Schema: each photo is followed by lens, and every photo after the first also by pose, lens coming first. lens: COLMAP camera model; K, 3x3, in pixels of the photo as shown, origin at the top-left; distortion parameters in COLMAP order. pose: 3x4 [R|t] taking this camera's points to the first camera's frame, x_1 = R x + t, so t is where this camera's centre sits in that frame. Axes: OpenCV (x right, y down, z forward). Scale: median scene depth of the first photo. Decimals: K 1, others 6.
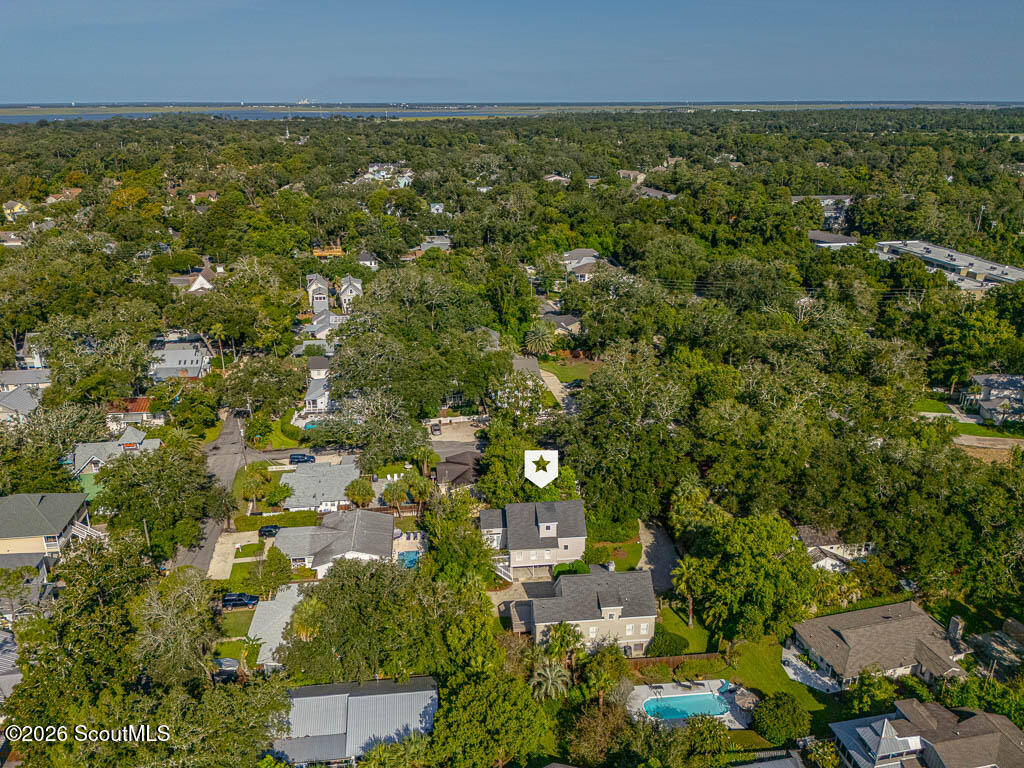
lens RADIAL K [[770.0, 0, 509.8], [0, 770.0, 384.9], [0, 0, 1]] dist [0.068802, -0.103346]
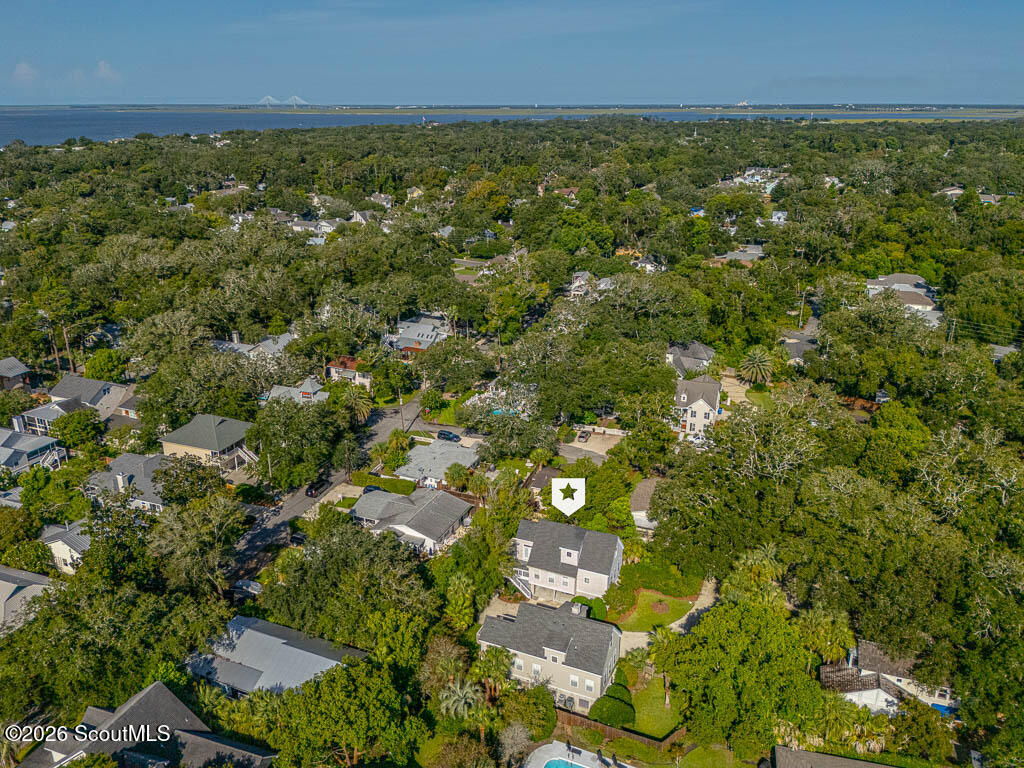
lens RADIAL K [[770.0, 0, 509.8], [0, 770.0, 384.9], [0, 0, 1]] dist [0.068802, -0.103346]
pose [[0.866026, 0.171806, -0.469554, 0.272713], [-0.172728, 0.984095, 0.041499, -0.031483], [0.469216, 0.045166, 0.881928, 0.083930]]
